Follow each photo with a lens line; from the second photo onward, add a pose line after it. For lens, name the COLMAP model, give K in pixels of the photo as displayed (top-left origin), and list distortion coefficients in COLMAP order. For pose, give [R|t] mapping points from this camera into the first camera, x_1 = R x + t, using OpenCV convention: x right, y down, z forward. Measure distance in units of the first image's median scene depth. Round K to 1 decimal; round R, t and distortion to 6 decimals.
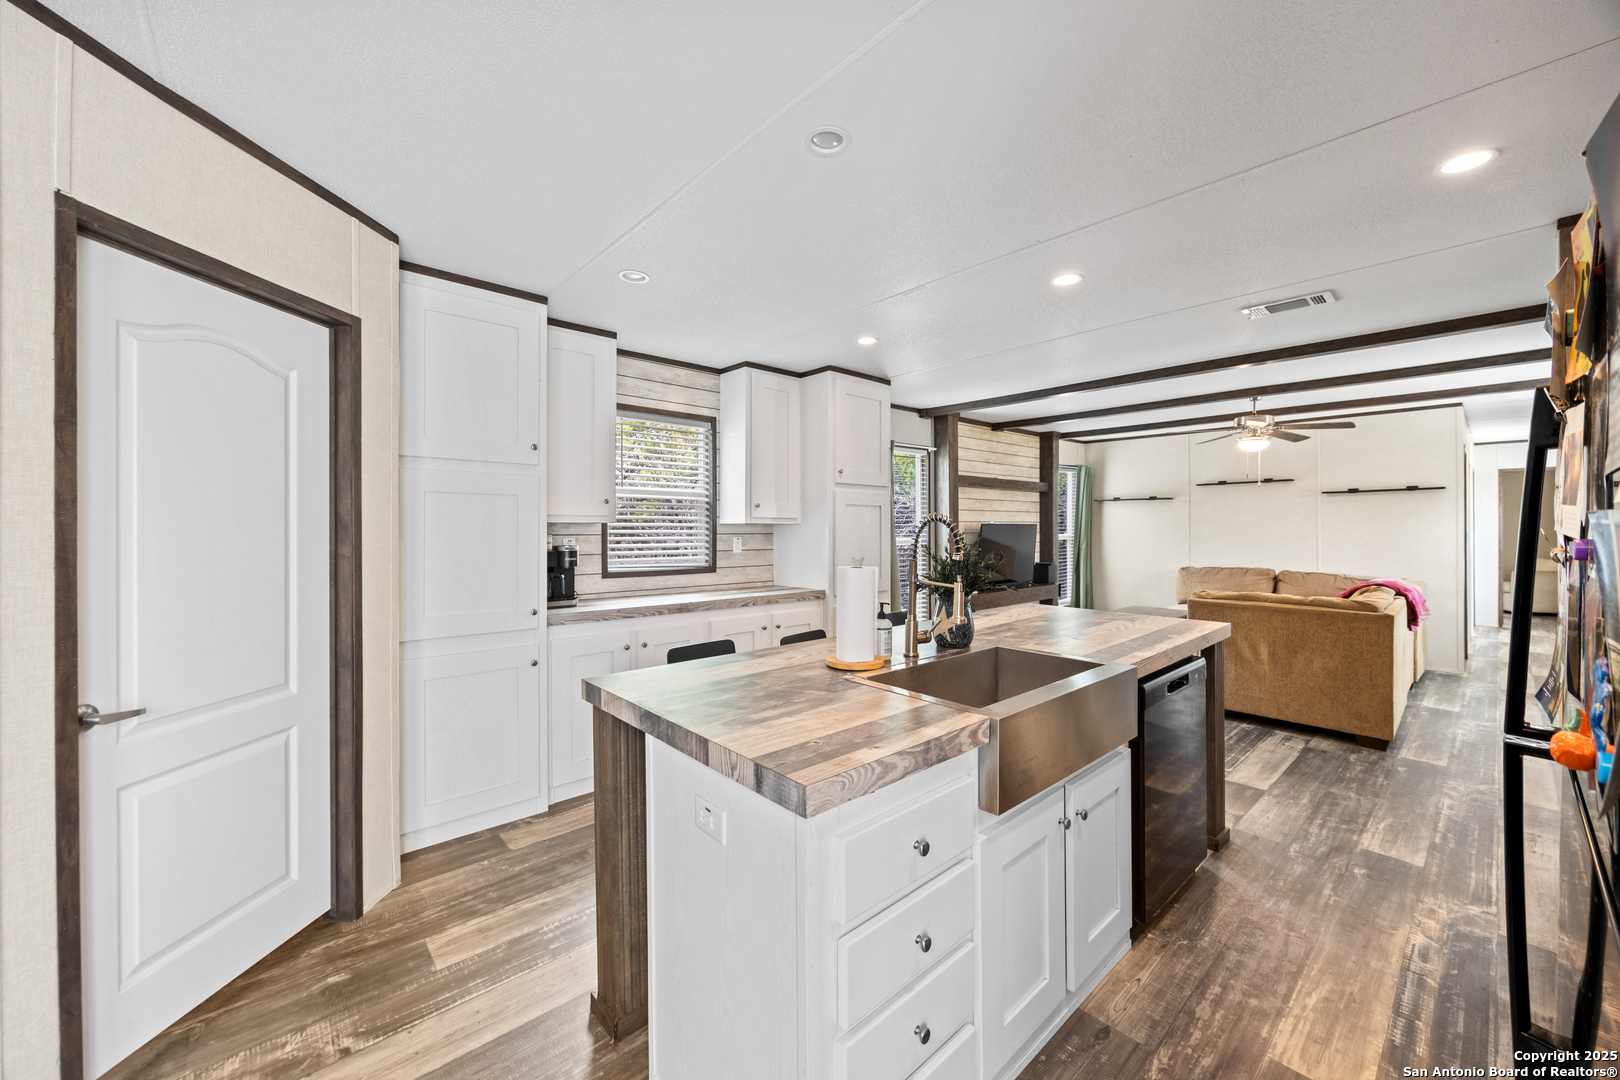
lens RADIAL K [[623.9, 0, 831.5], [0, 623.9, 525.1], [0, 0, 1]] dist [0.001575, 0.000287]
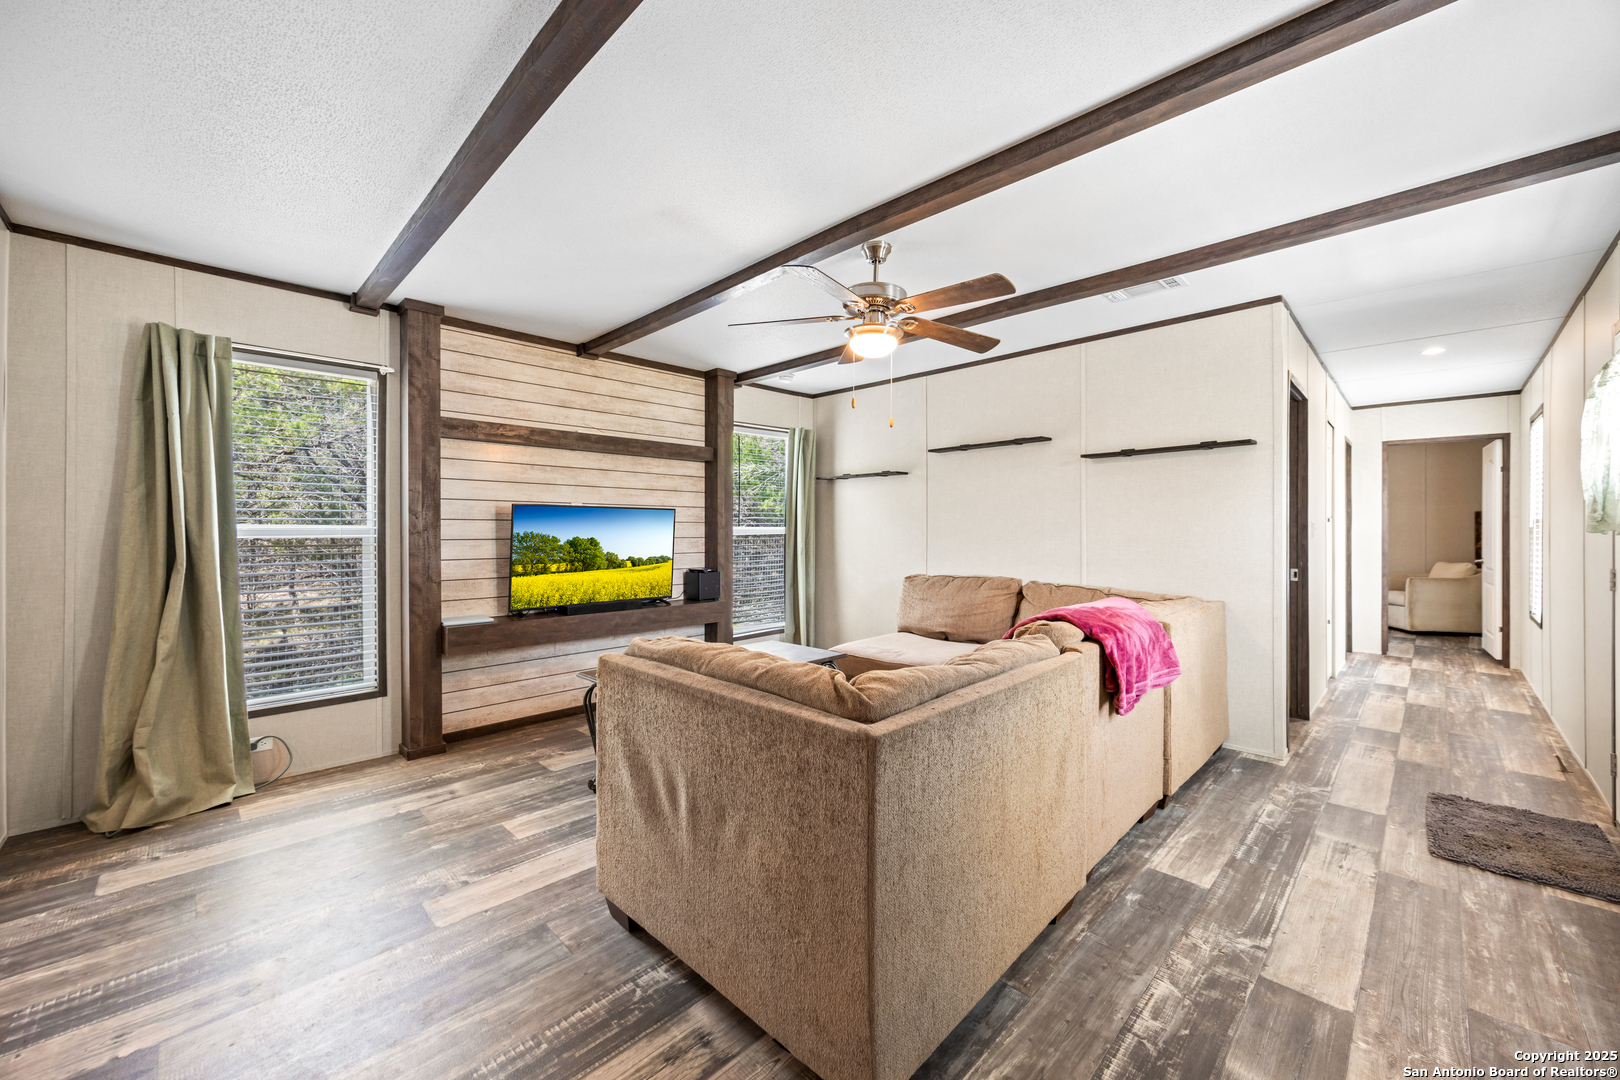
lens RADIAL K [[623.1, 0, 814.9], [0, 623.1, 528.6], [0, 0, 1]] dist [-0.000724, -0.000133]
pose [[0.999054, 0.001373, 0.043455, 0.472338], [-0.001435, 0.999998, 0.001376, 0.019088], [-0.043453, -0.001437, 0.999054, 0.373813]]
